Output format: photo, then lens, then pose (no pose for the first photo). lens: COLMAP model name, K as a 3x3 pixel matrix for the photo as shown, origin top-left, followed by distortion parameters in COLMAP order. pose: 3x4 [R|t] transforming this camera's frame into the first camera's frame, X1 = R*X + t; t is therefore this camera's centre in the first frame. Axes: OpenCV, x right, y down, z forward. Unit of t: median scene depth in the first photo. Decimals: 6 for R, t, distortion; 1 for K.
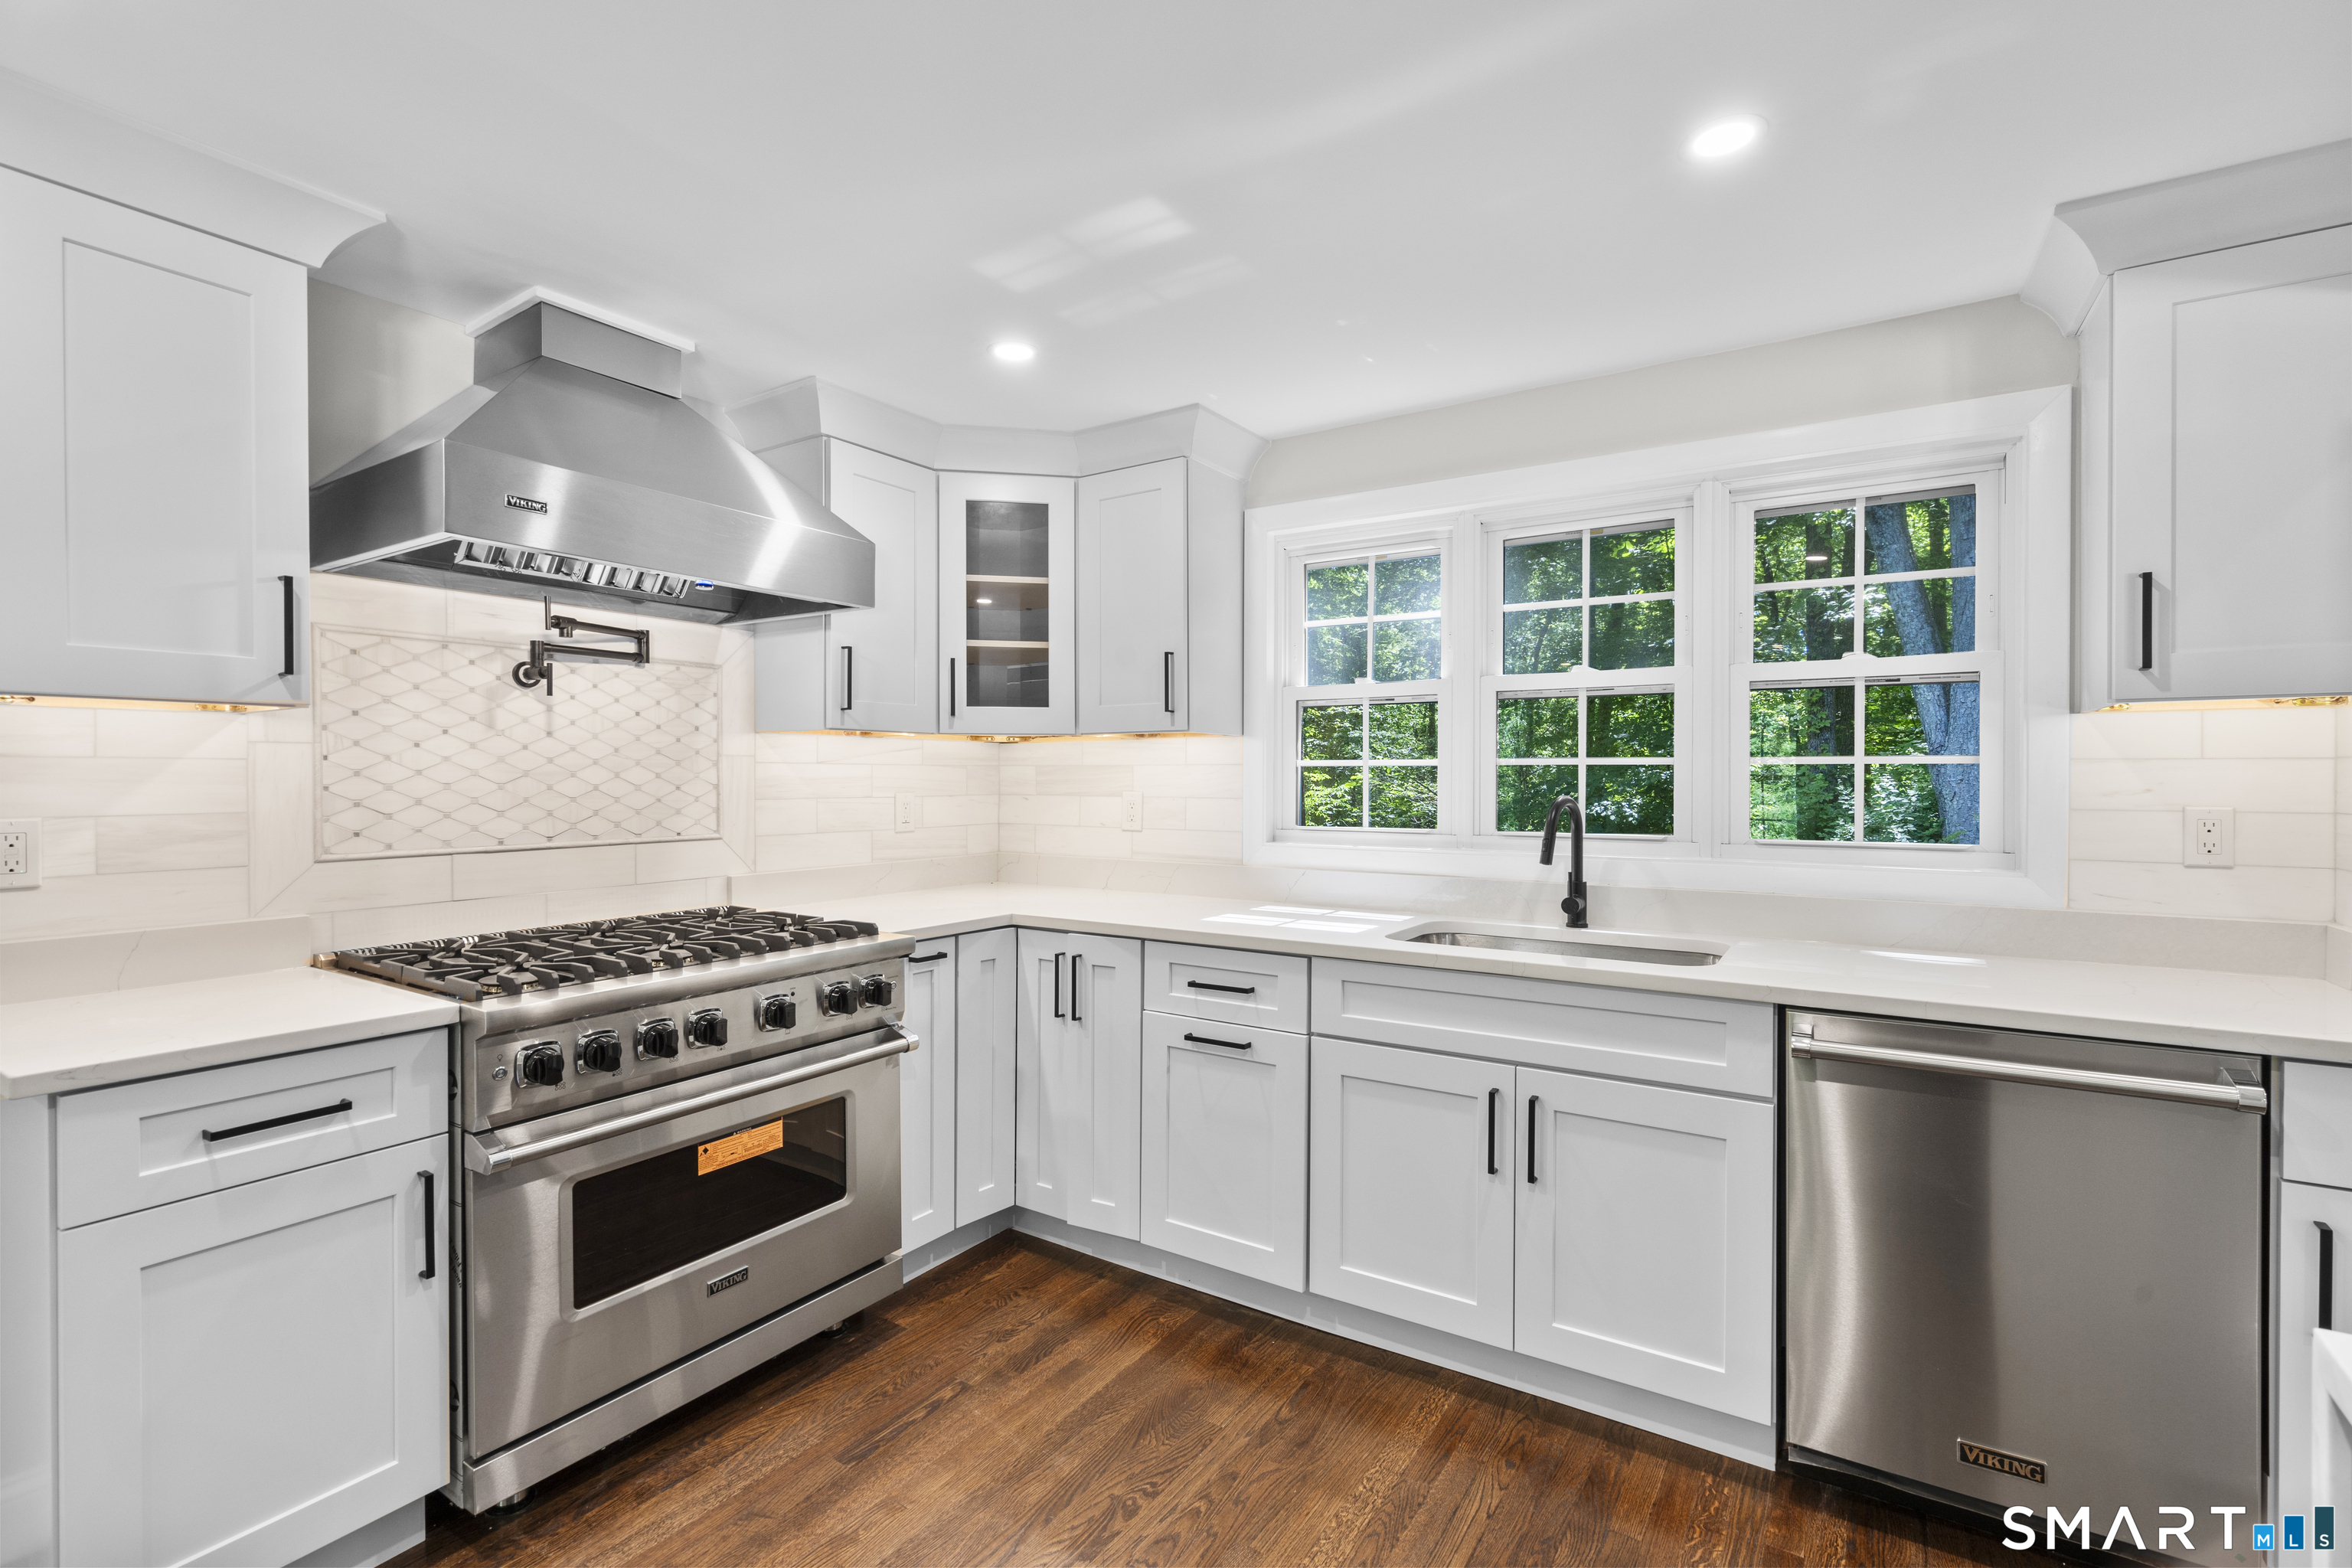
lens RADIAL K [[1074.7, 0, 1176.0], [0, 1074.7, 784.0], [0, 0, 1]] dist [-0.000549, 0.007941]
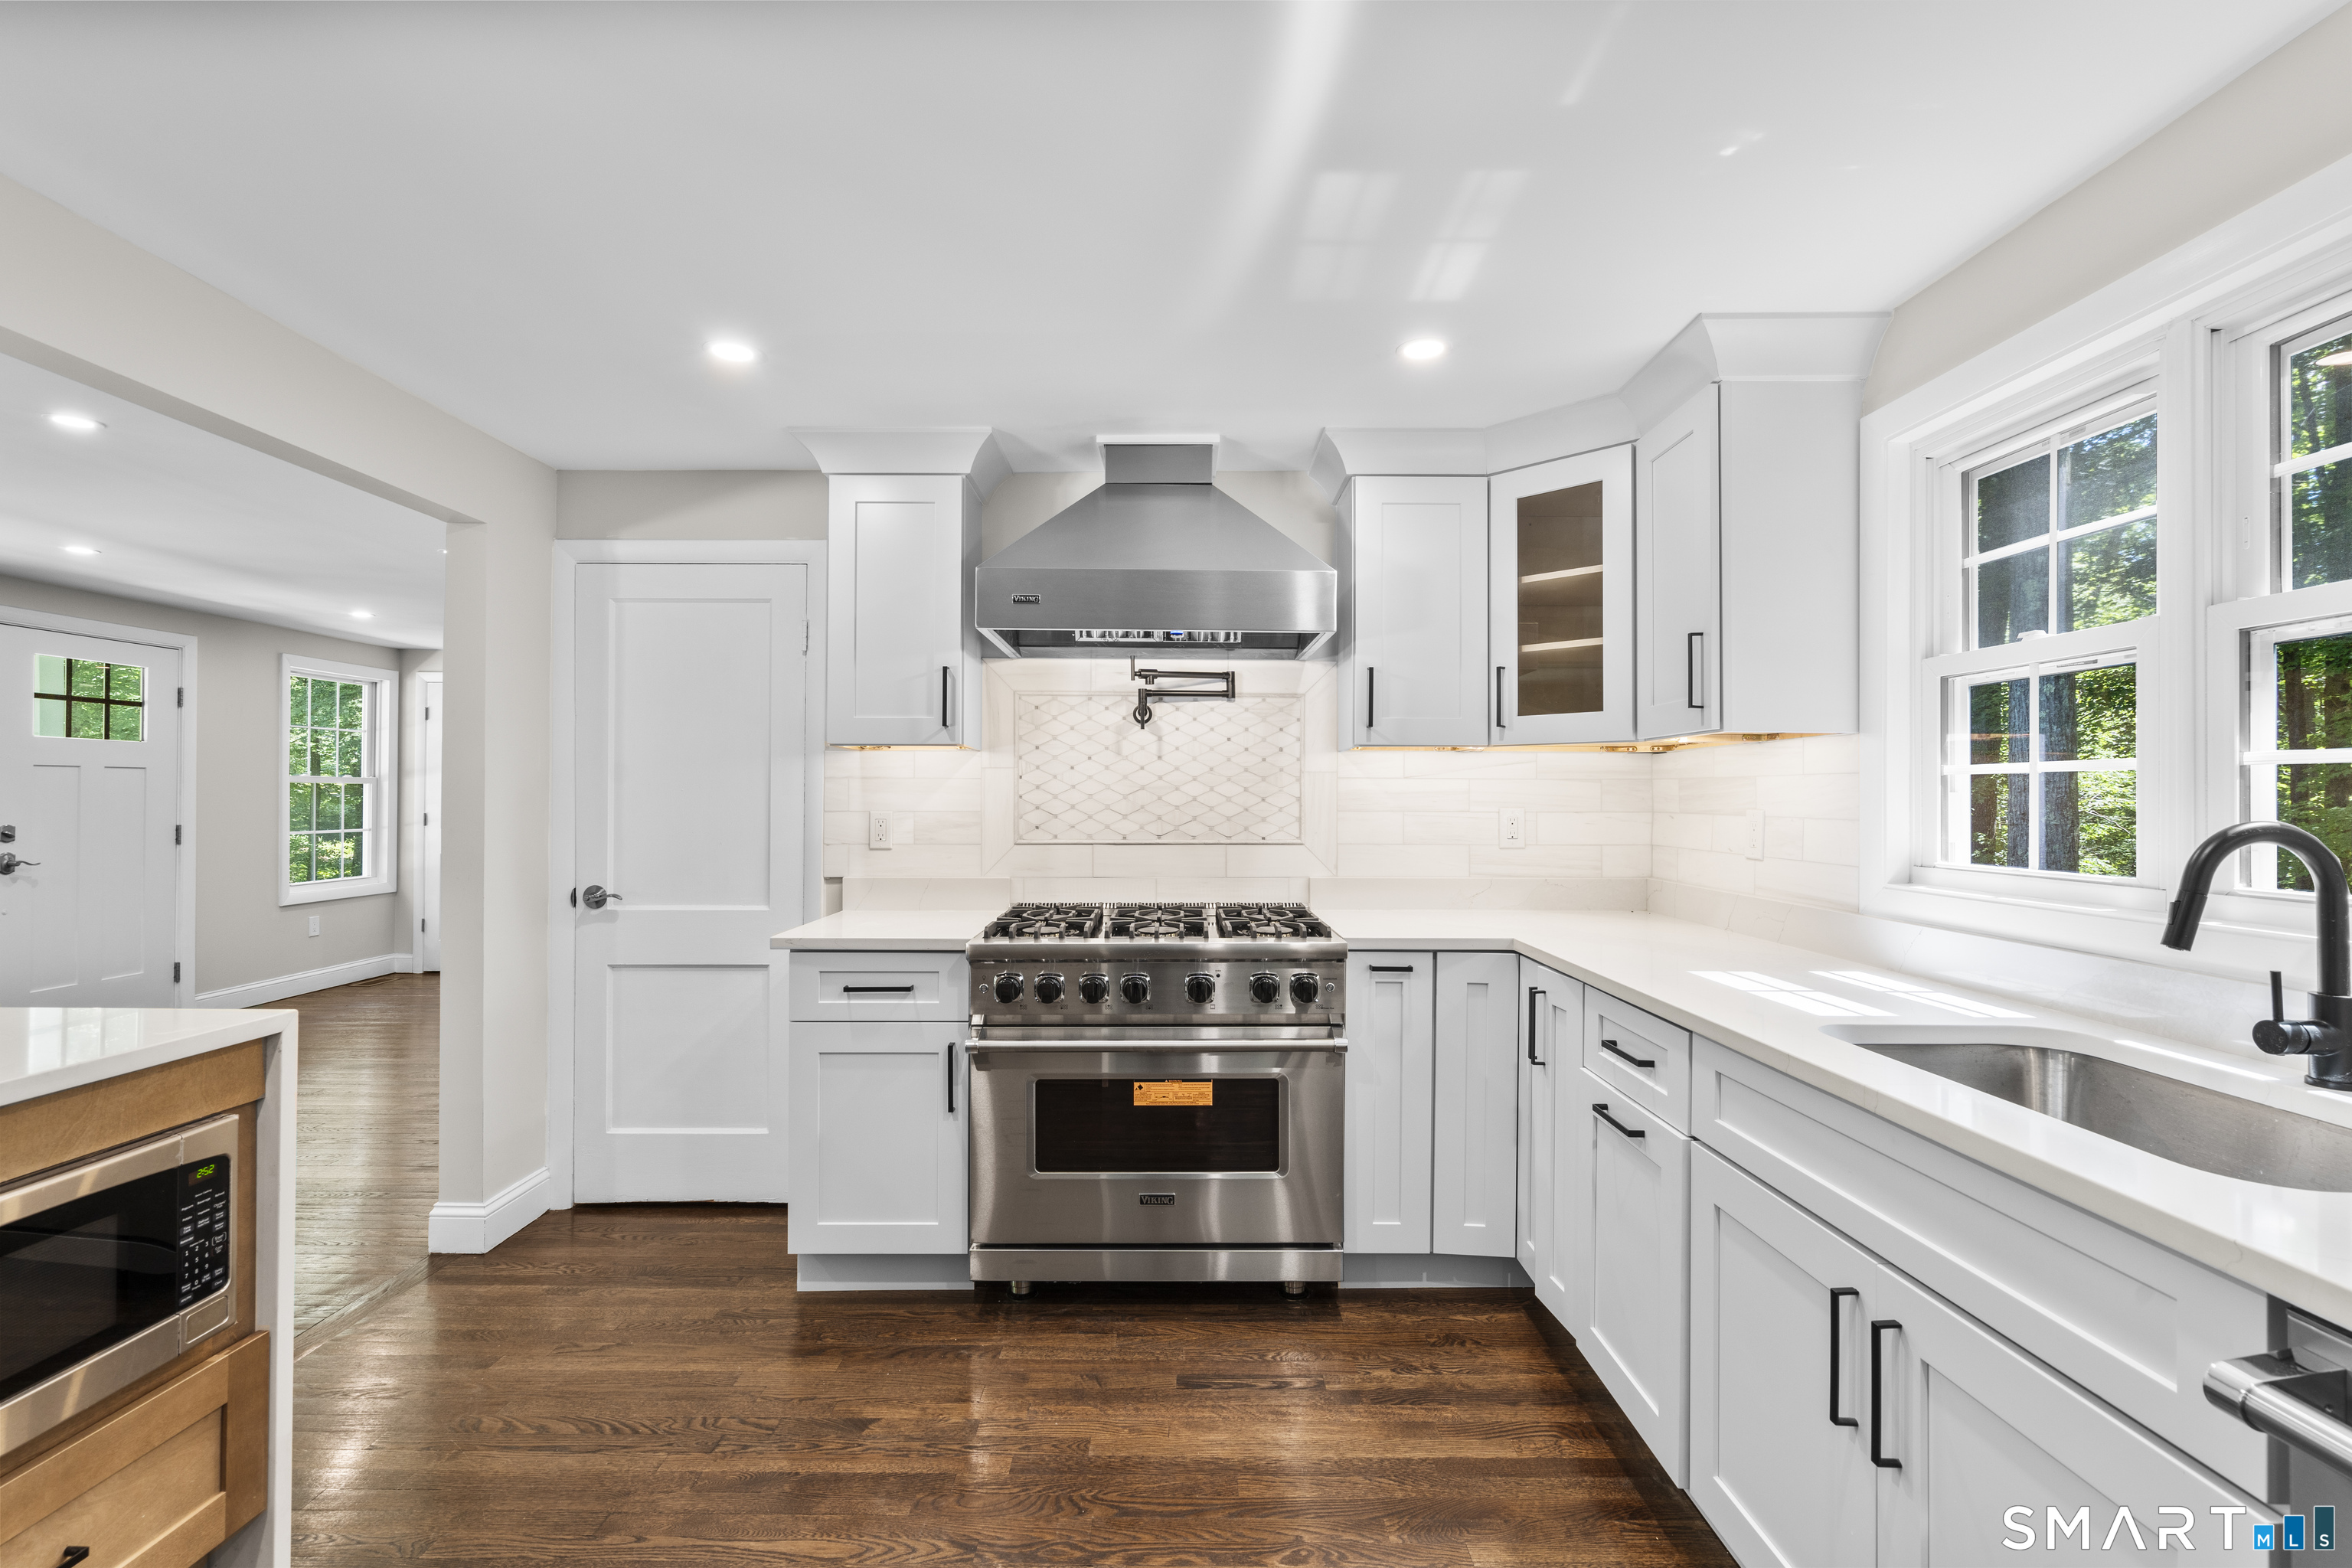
lens RADIAL K [[1074.7, 0, 1176.0], [0, 1074.7, 784.0], [0, 0, 1]] dist [-0.000549, 0.007941]
pose [[0.545151, -0.007623, -0.838303, 0.530232], [-0.009285, 0.999842, -0.015130, 0.005648], [0.838287, 0.016032, 0.544994, 0.289772]]
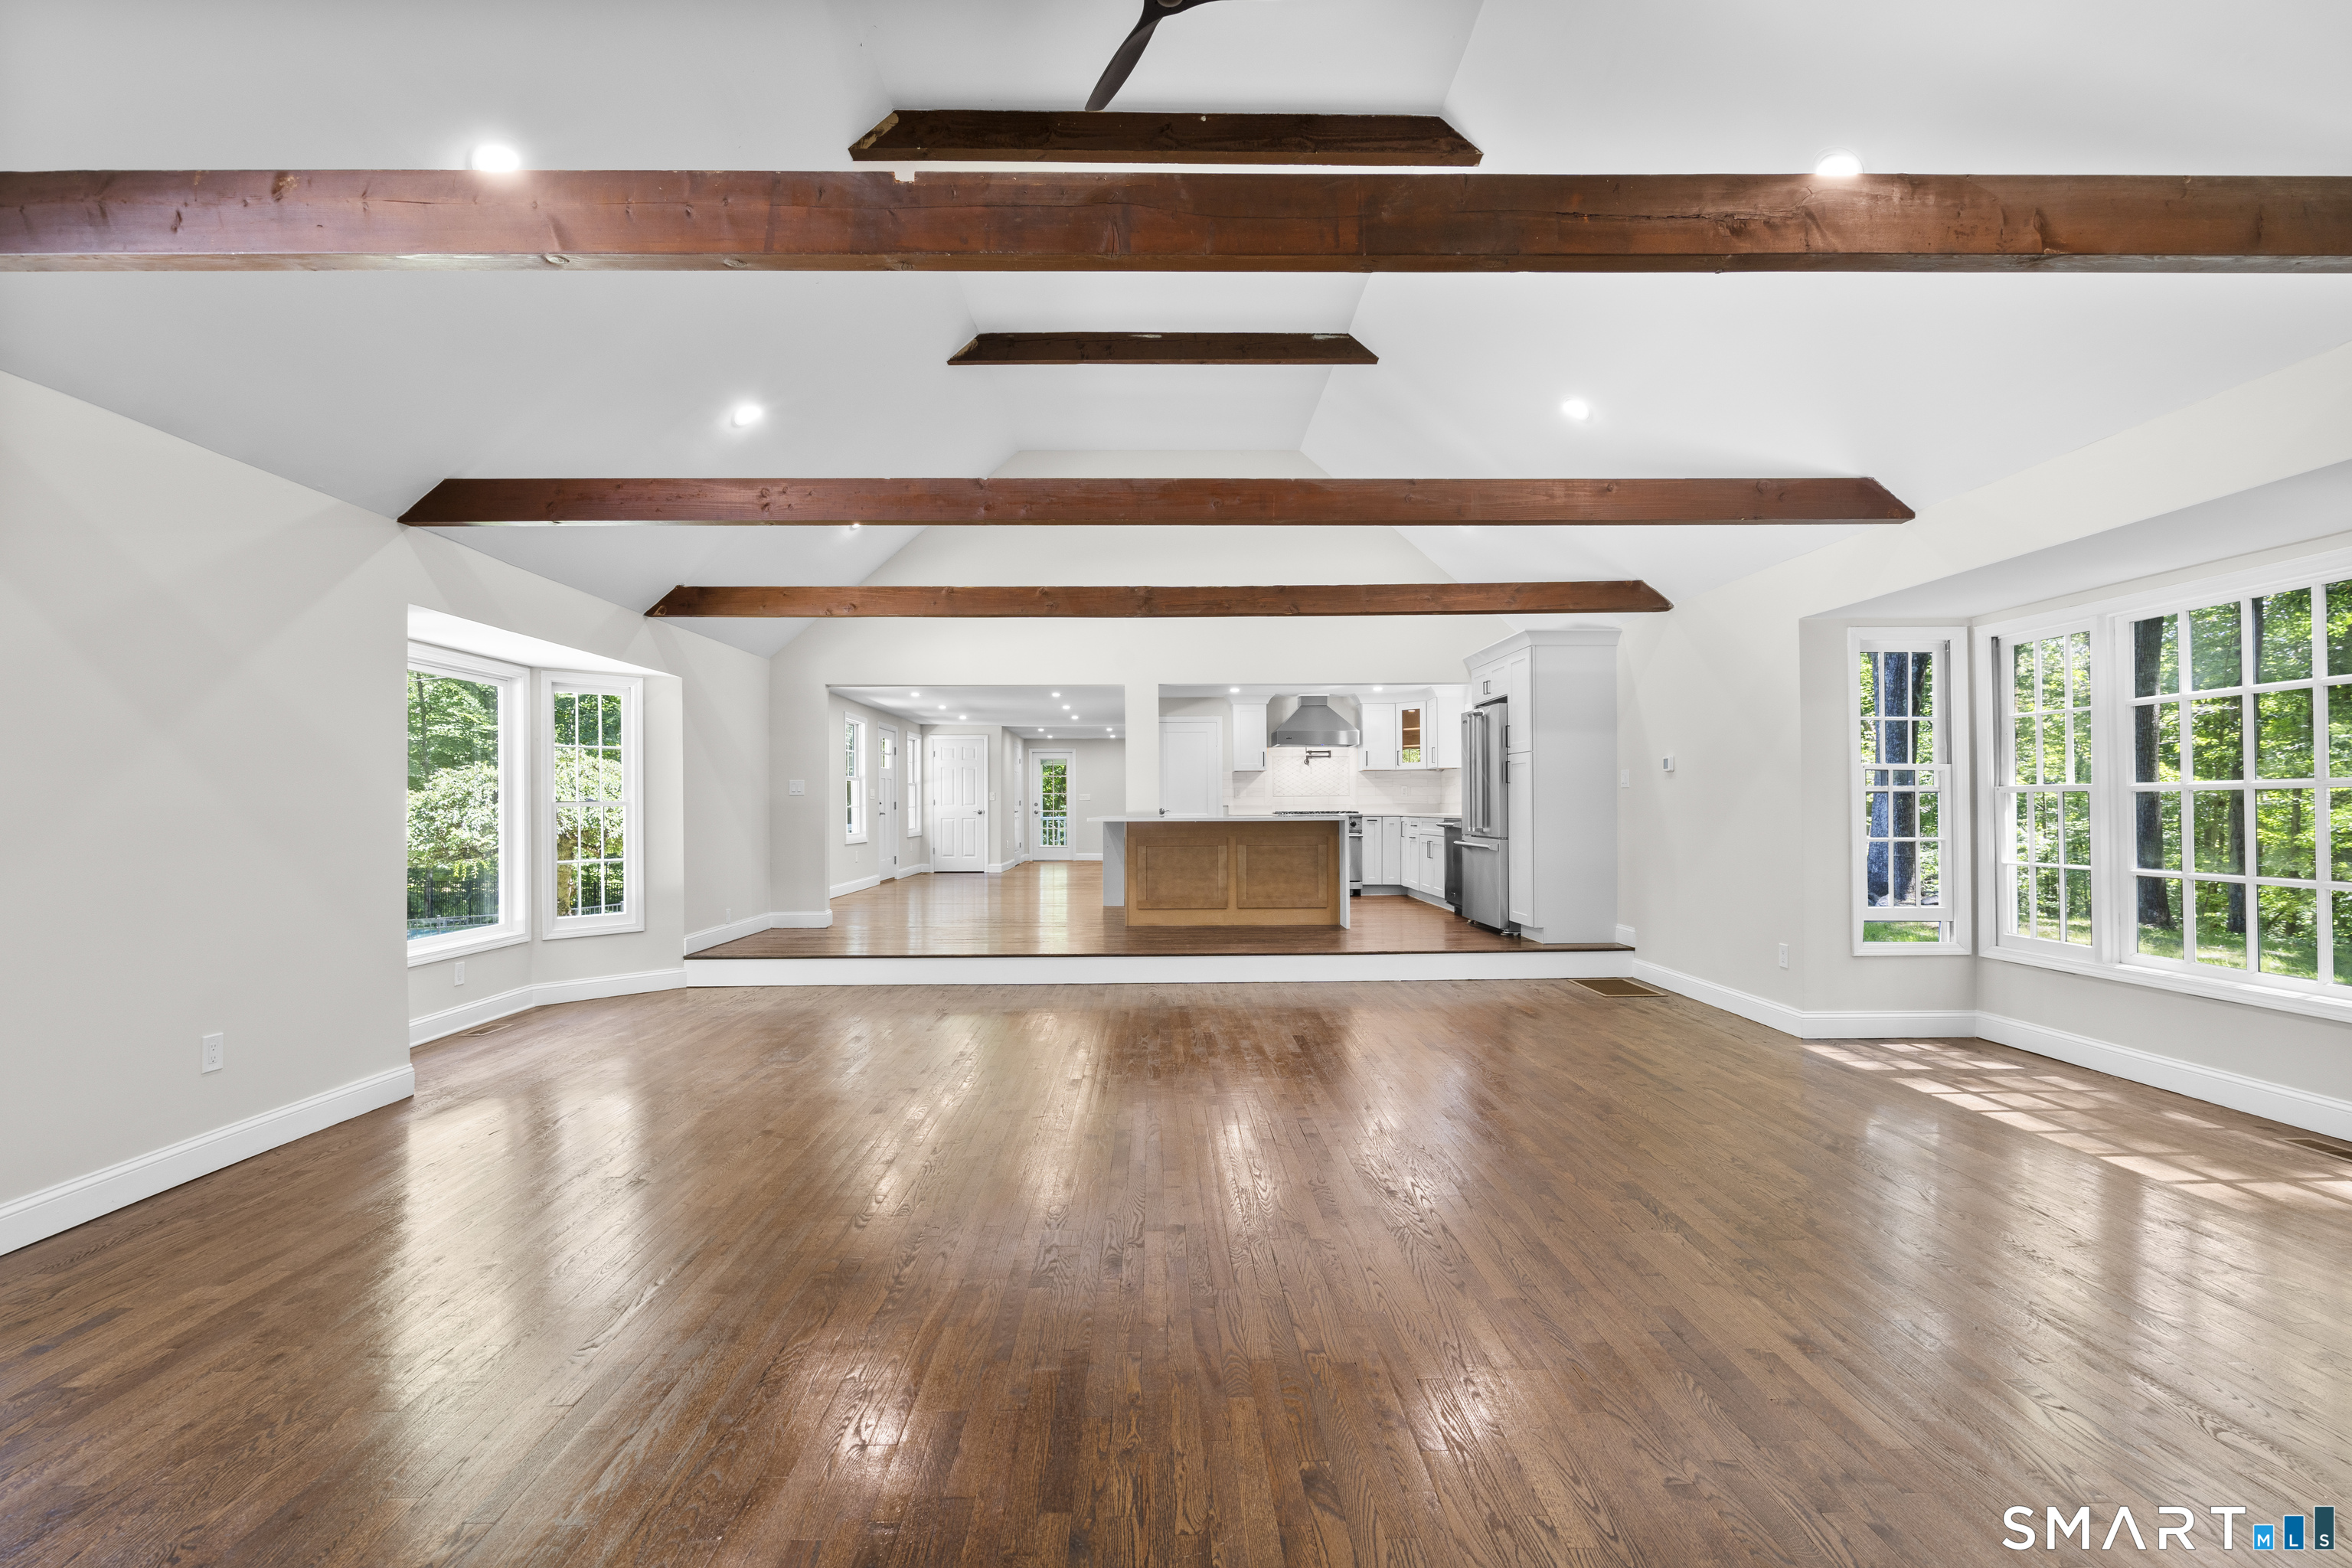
lens RADIAL K [[1083.6, 0, 1173.9], [0, 1083.6, 799.1], [0, 0, 1]] dist [0.000415, 0.010165]
pose [[0.544439, -0.007585, -0.838766, 3.254644], [-0.003241, 0.999933, -0.011146, 0.130955], [0.838794, 0.008786, 0.544378, -2.255074]]
